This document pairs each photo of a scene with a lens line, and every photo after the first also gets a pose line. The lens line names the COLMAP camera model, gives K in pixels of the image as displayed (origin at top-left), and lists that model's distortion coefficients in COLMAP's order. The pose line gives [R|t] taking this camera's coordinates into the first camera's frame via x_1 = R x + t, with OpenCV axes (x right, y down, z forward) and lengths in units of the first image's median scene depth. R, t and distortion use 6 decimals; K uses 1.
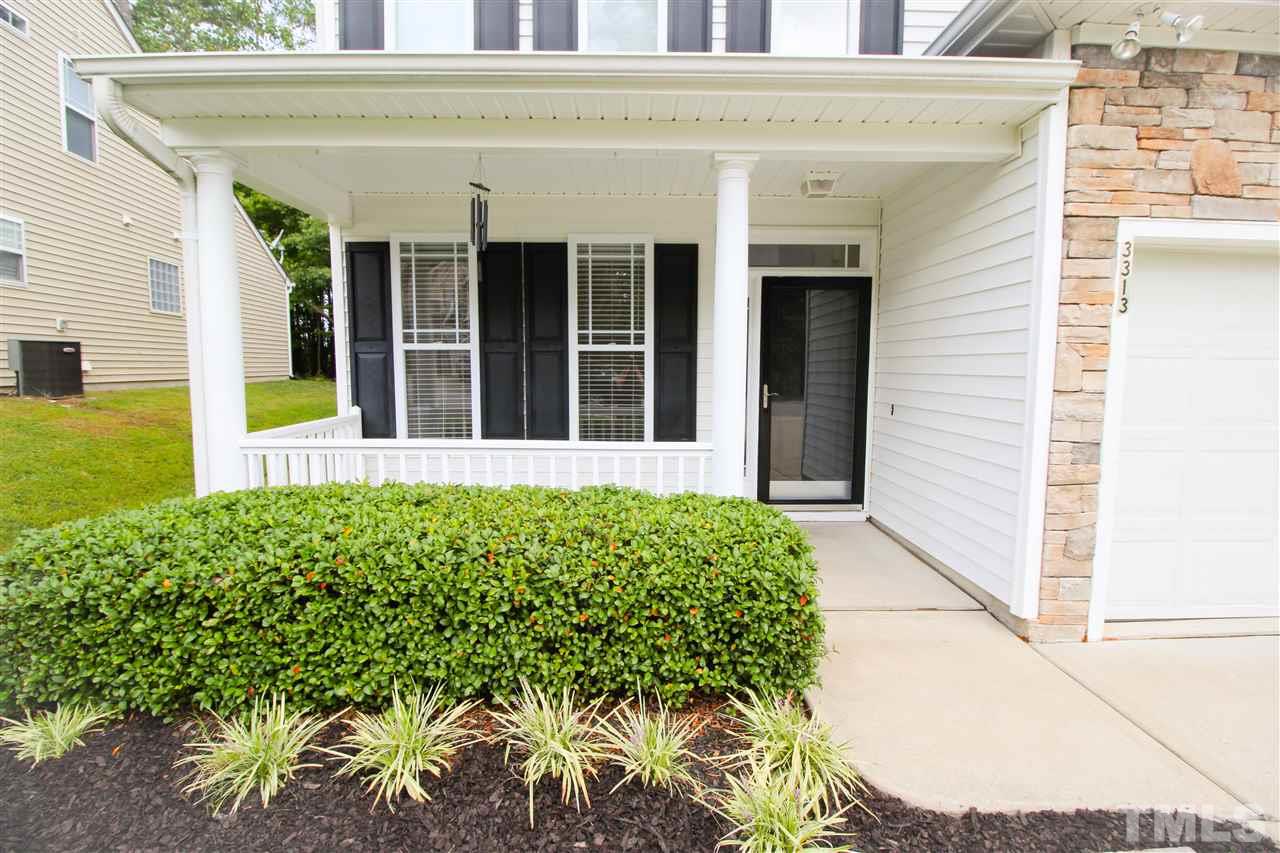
lens RADIAL K [[592.7, 0, 642.4], [0, 592.7, 420.3], [0, 0, 1]] dist [-0.000365, -0.012803]
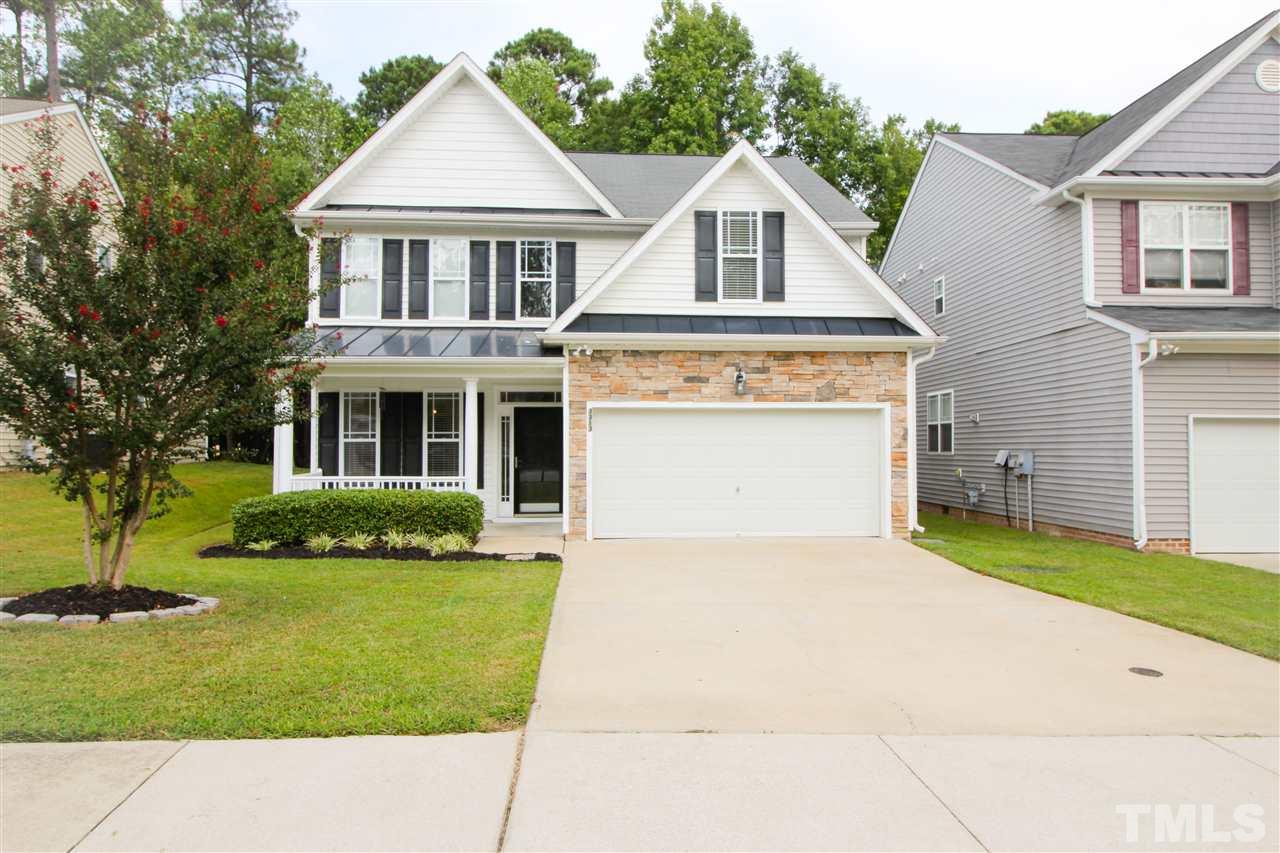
lens RADIAL K [[787.9, 0, 640.0], [0, 787.9, 426.5], [0, 0, 1]] dist [0.000598, -0.000077]
pose [[0.998656, -0.004647, 0.051626, 0.770130], [0.010572, 0.993298, -0.115094, 0.245143], [-0.050745, 0.115485, 0.992012, -2.804767]]
